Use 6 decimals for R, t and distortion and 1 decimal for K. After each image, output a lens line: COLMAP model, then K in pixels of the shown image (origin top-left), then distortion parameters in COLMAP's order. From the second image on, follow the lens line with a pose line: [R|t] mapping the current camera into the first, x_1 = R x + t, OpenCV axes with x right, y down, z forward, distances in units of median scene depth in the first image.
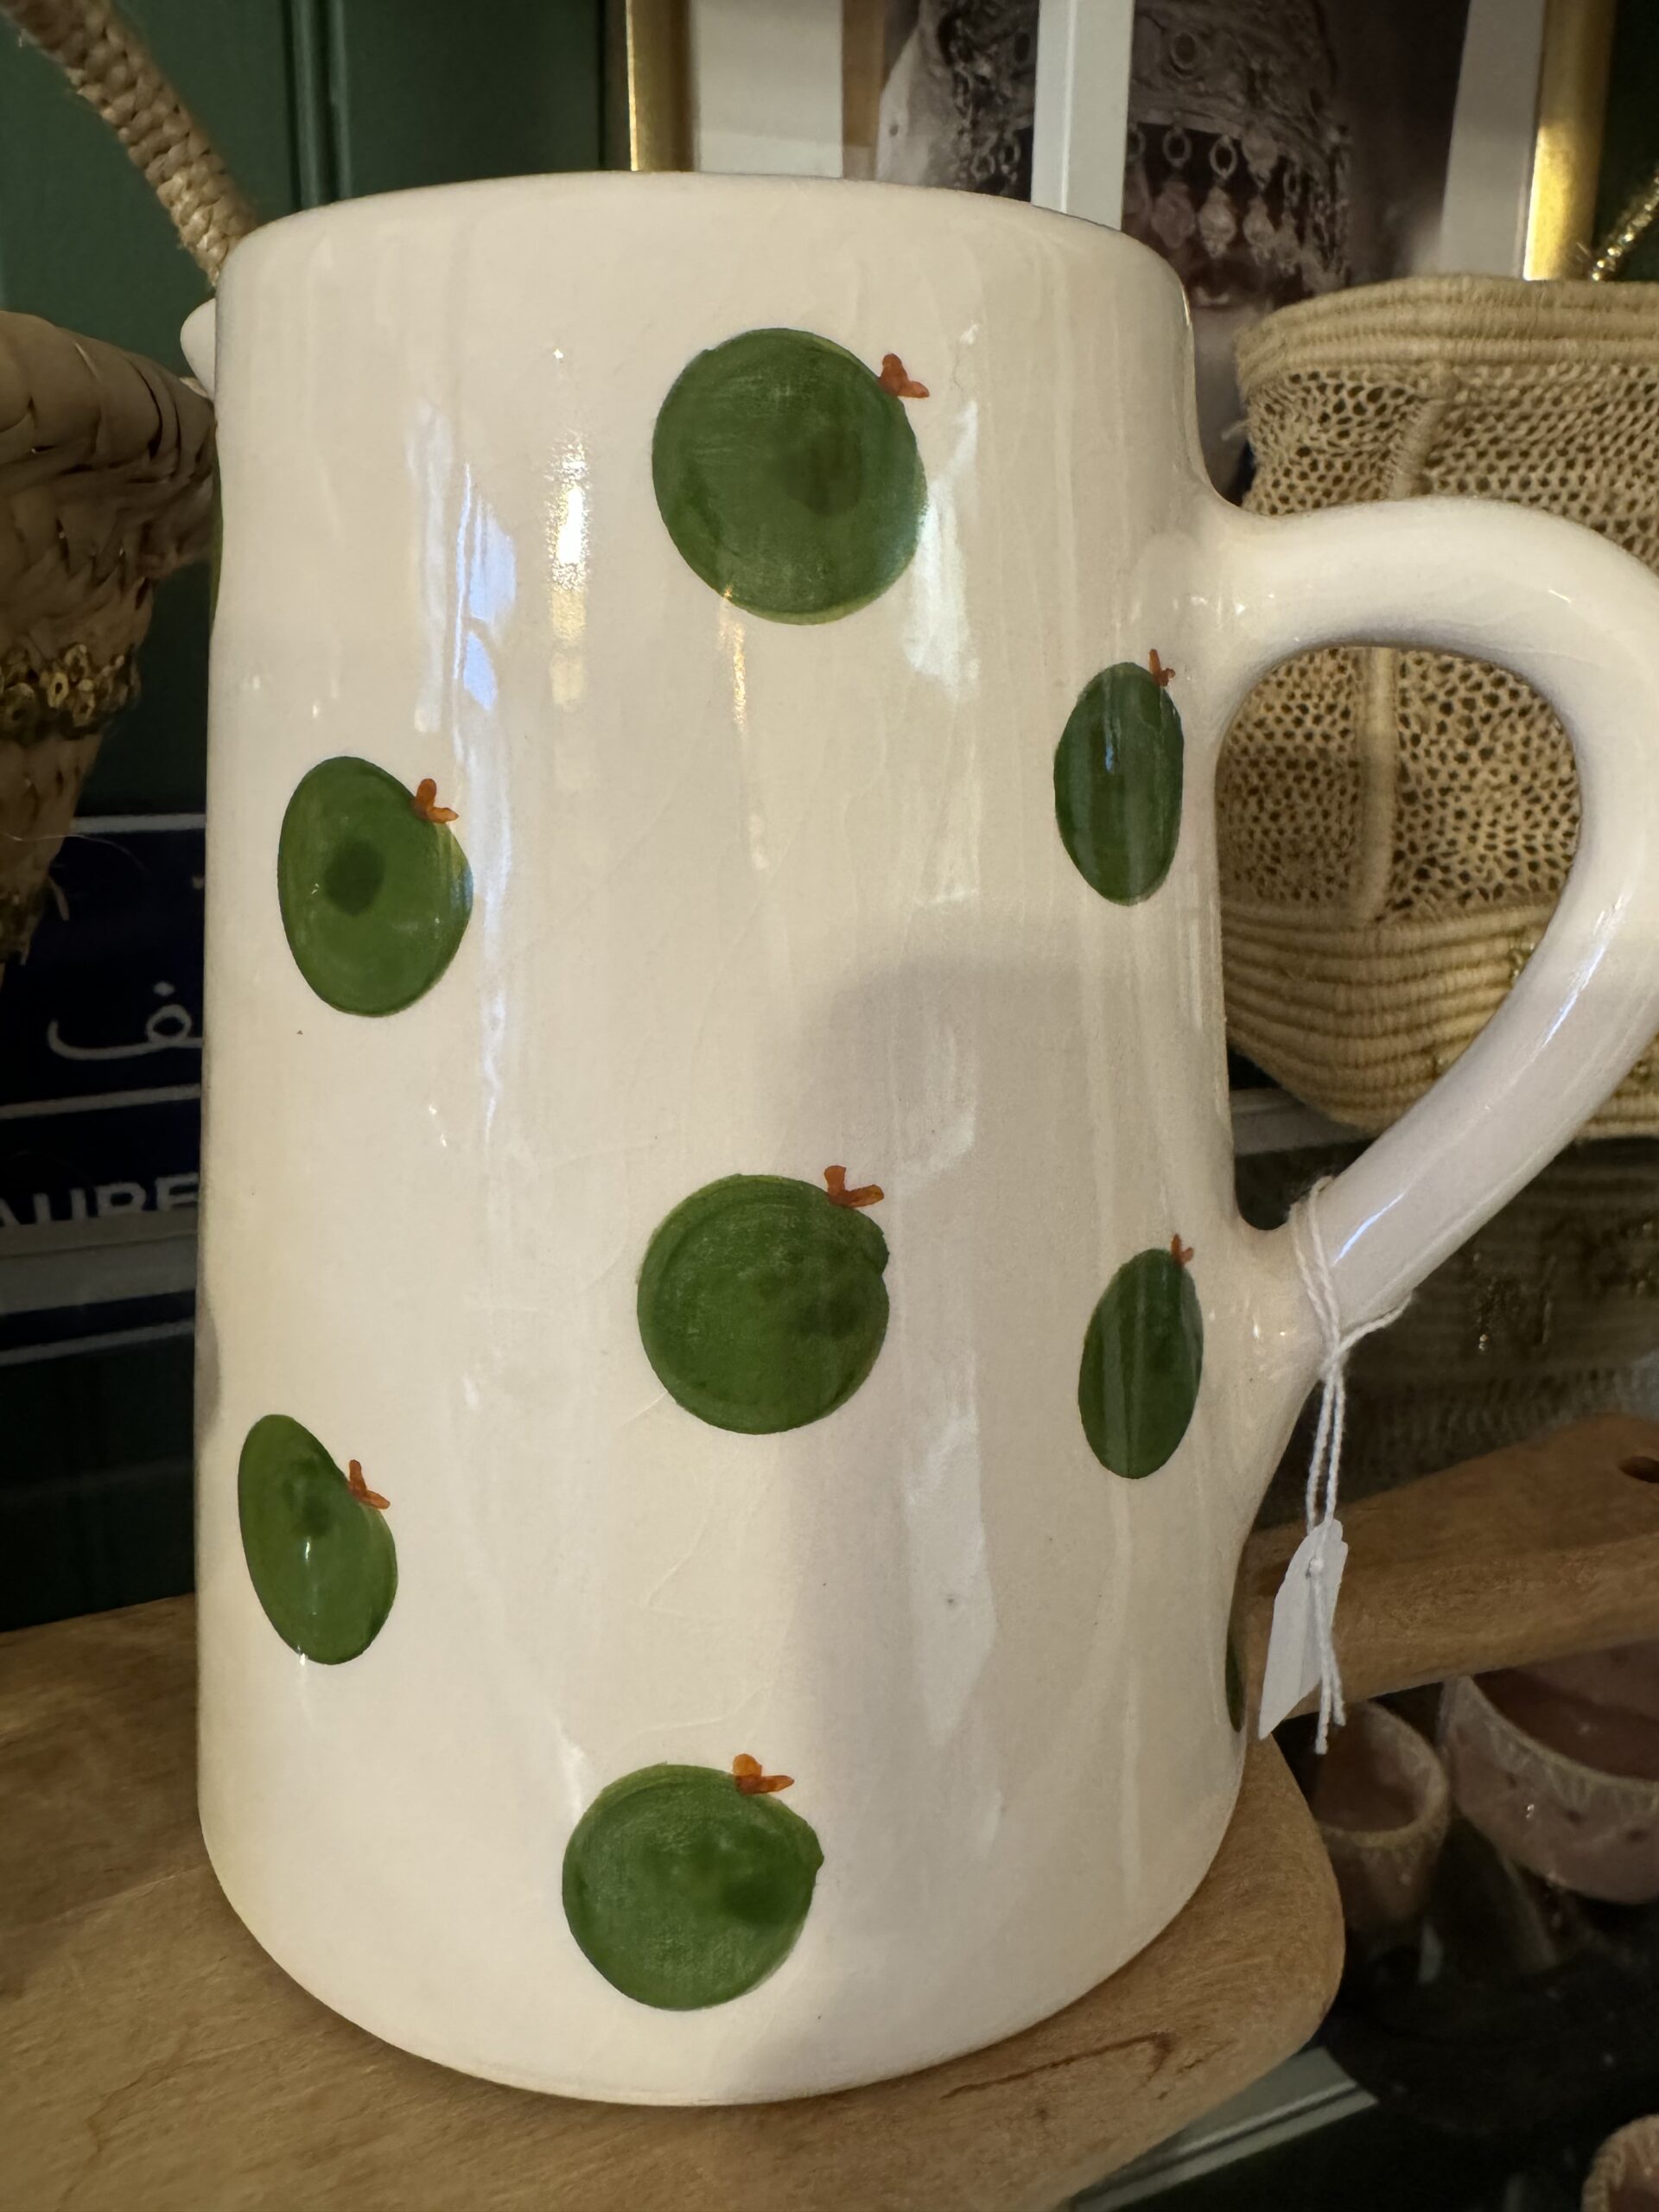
lens RADIAL K [[1629.6, 0, 820.9], [0, 1629.6, 924.7], [0, 0, 1]] dist [-0.002391, -0.006765]
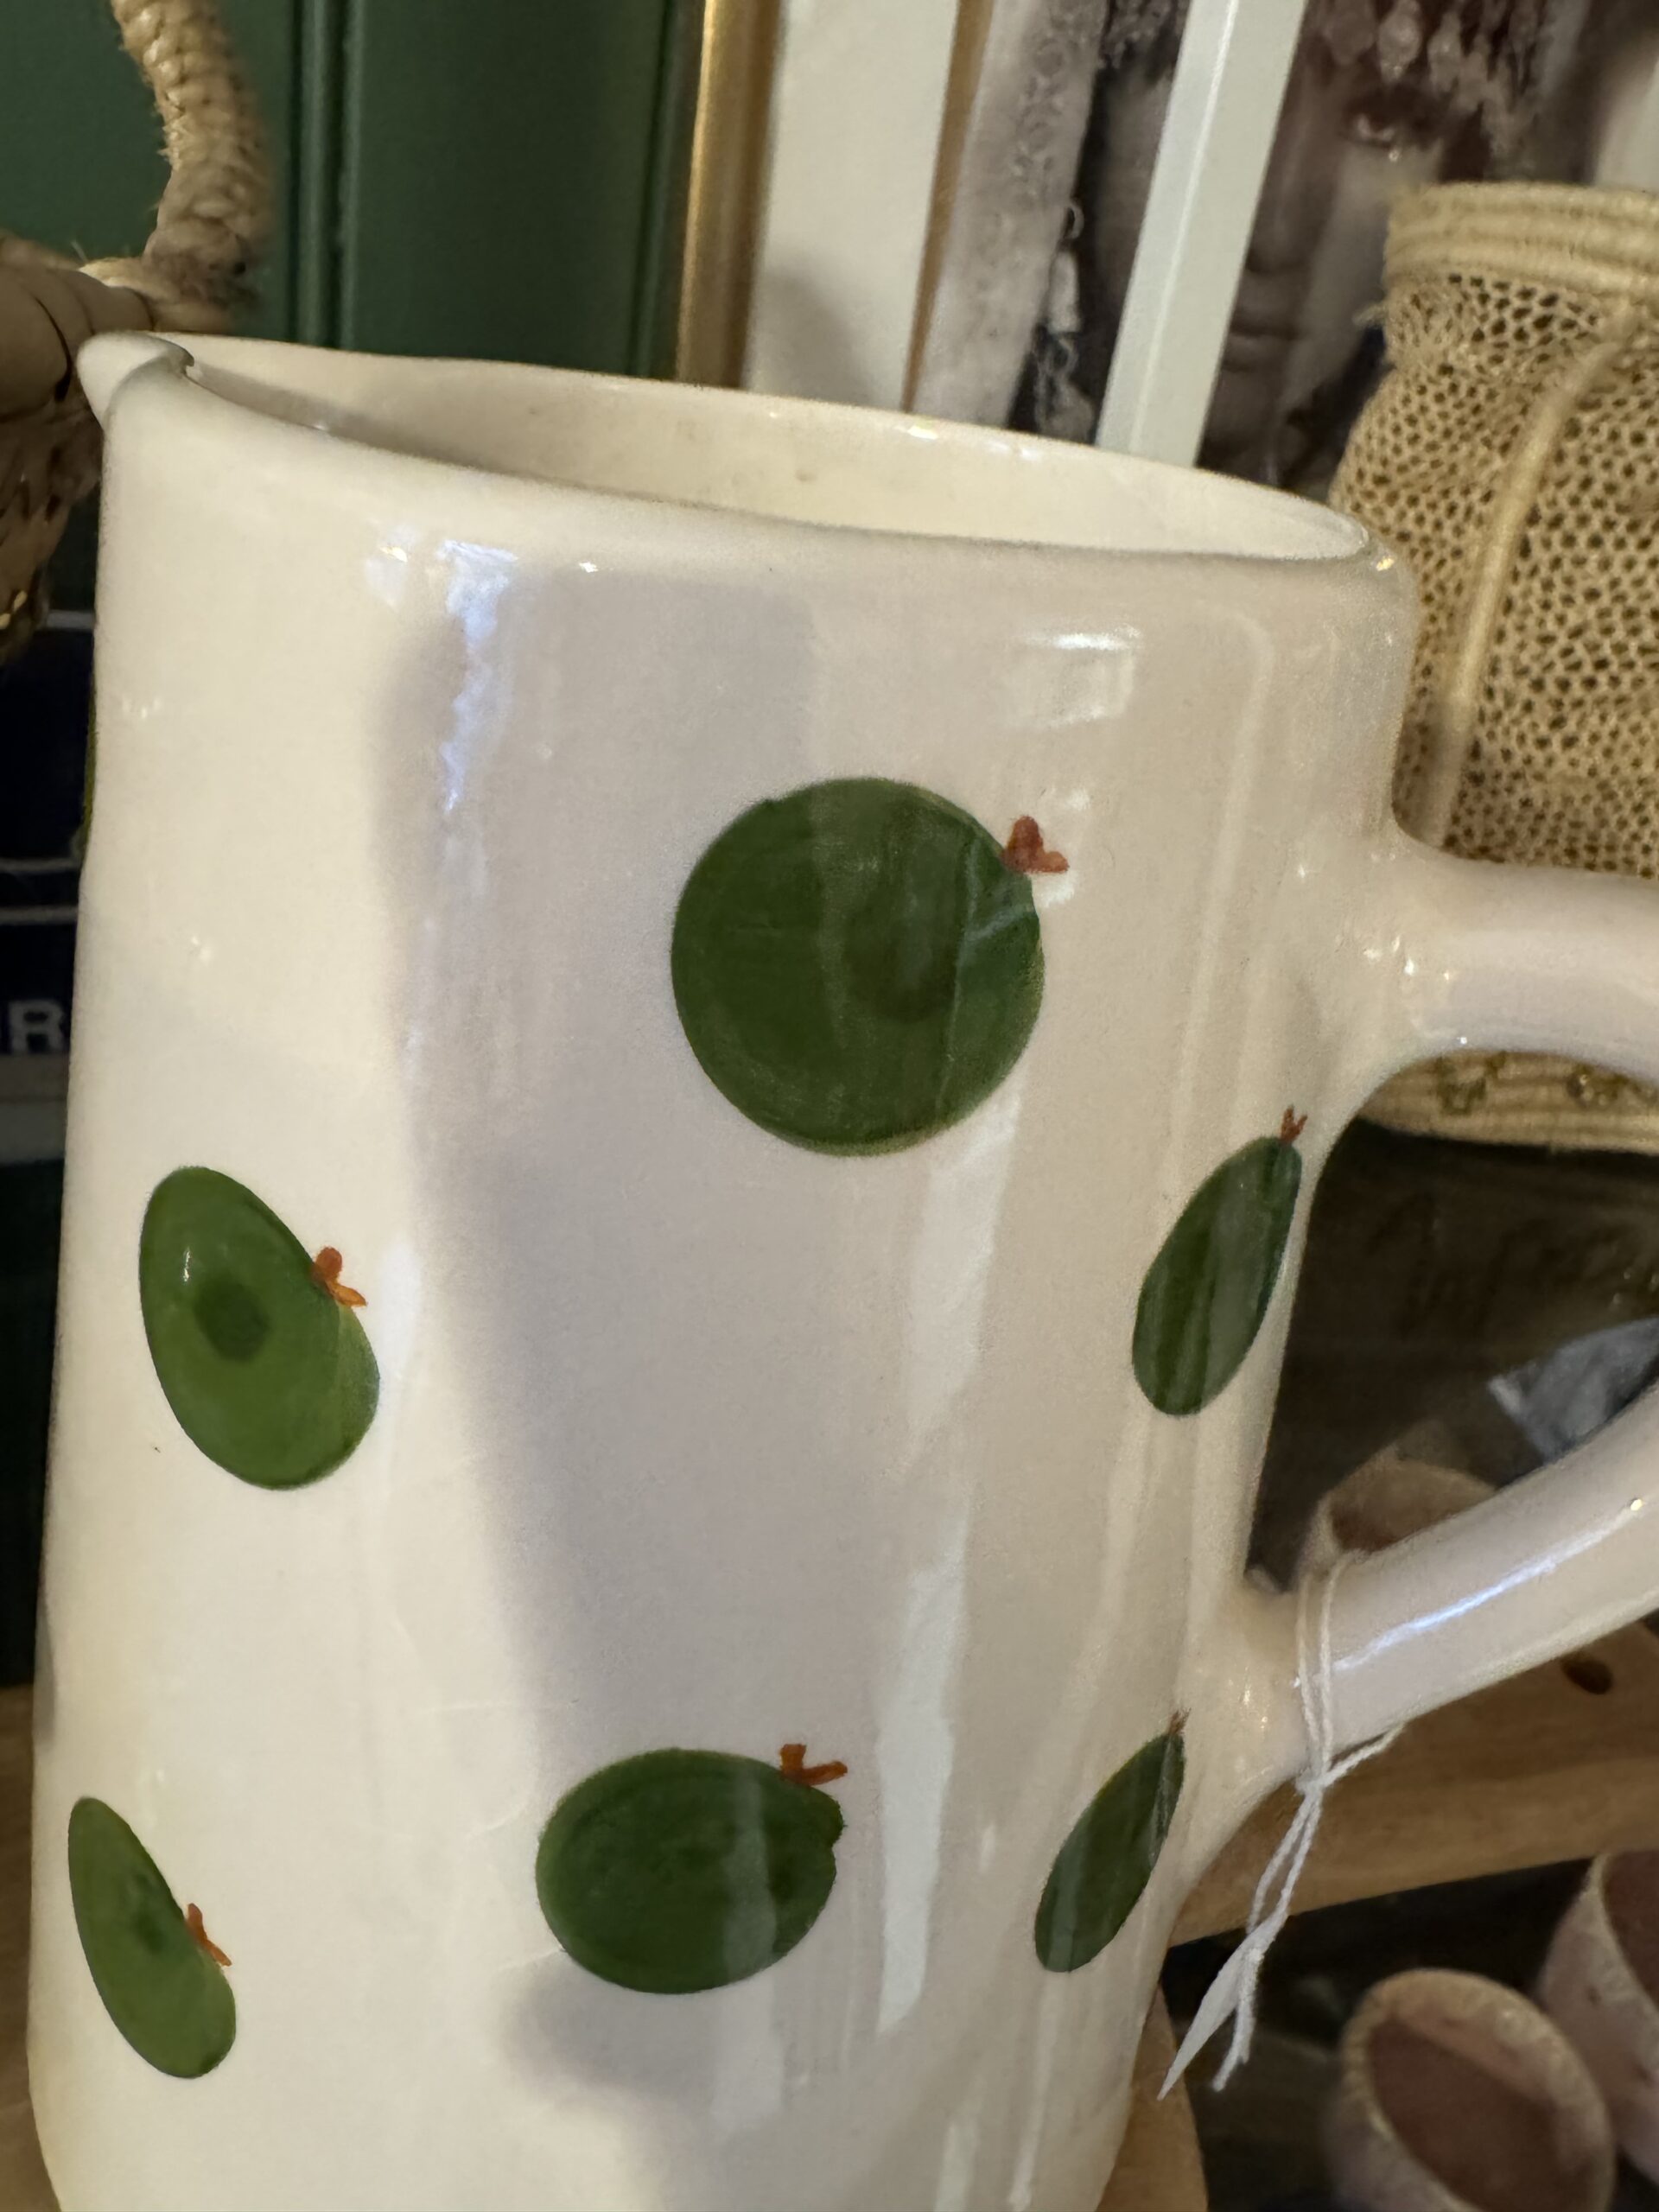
lens RADIAL K [[1636.0, 0, 832.2], [0, 1636.0, 932.8], [0, 0, 1]] dist [-0.006563, 0.004403]
pose [[0.990170, 0.134765, 0.037439, -0.019214], [-0.139631, 0.968006, 0.208488, -0.139641], [-0.008144, -0.211666, 0.977308, 0.092971]]
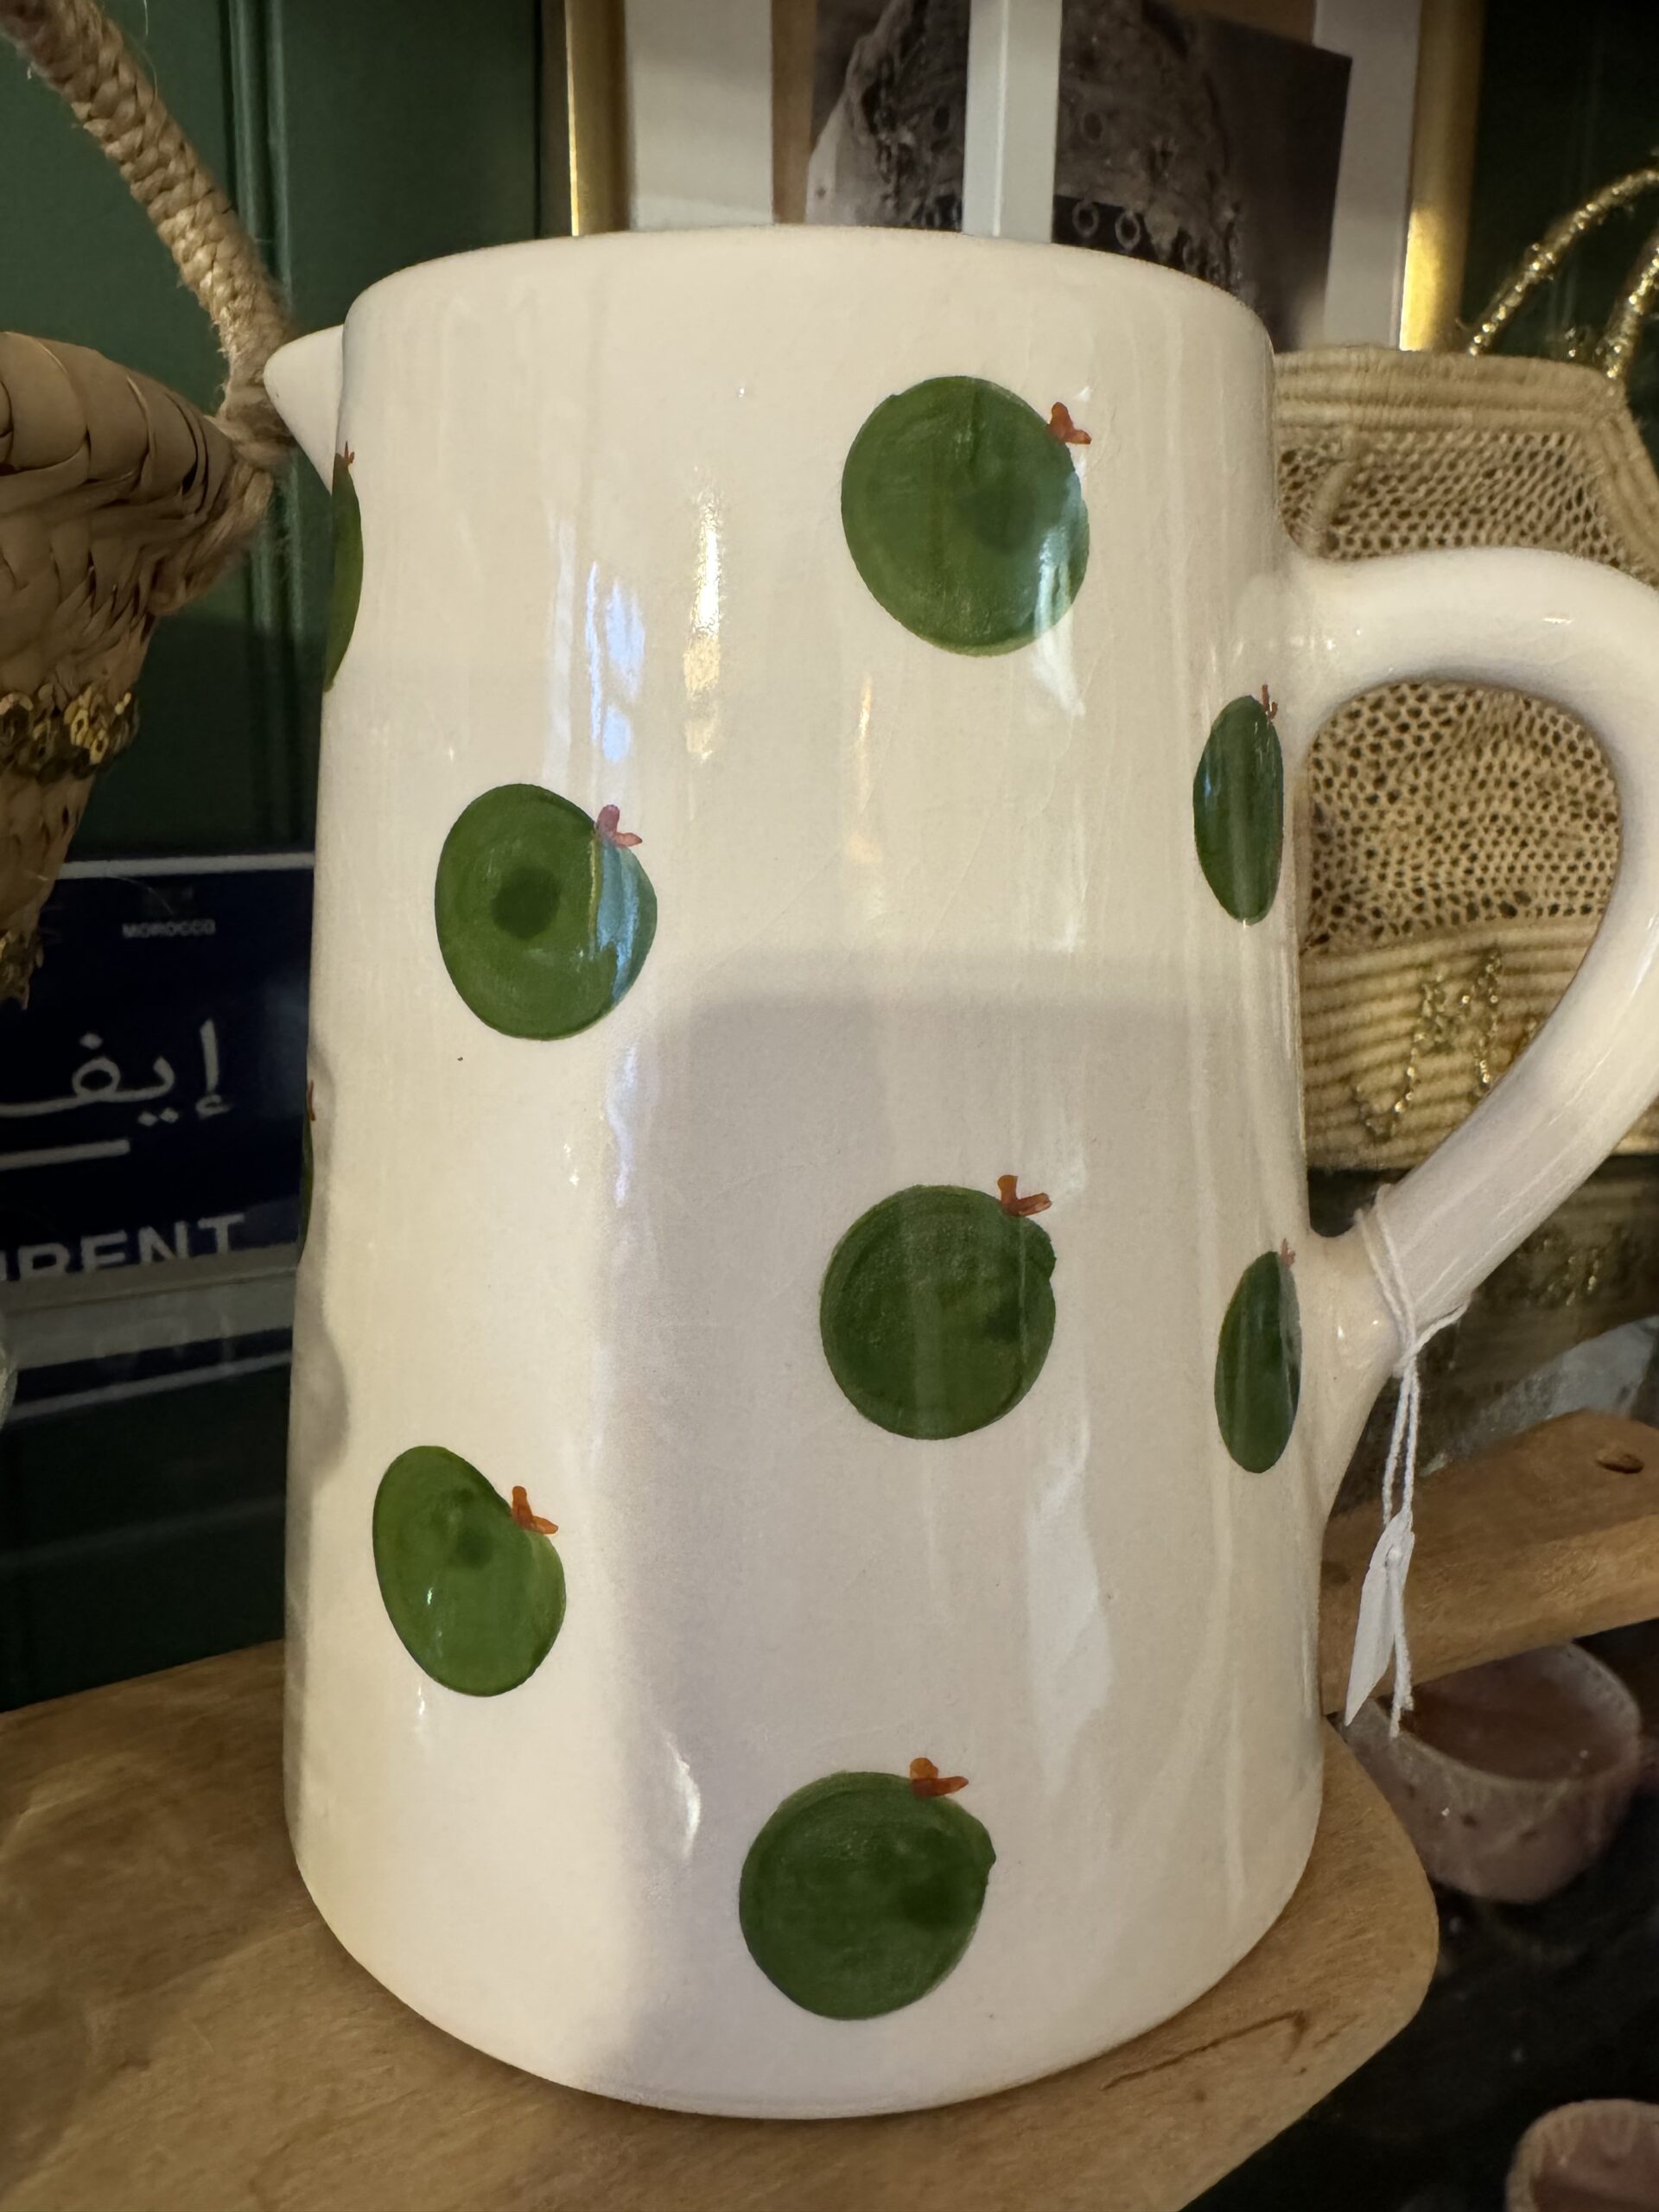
lens RADIAL K [[1629.6, 0, 820.9], [0, 1629.6, 924.7], [0, 0, 1]] dist [-0.002391, -0.006765]
pose [[0.994768, -0.010228, 0.101645, -0.070767], [0.013437, 0.999431, -0.030936, 0.006258], [-0.101270, 0.032140, 0.994340, -0.008688]]
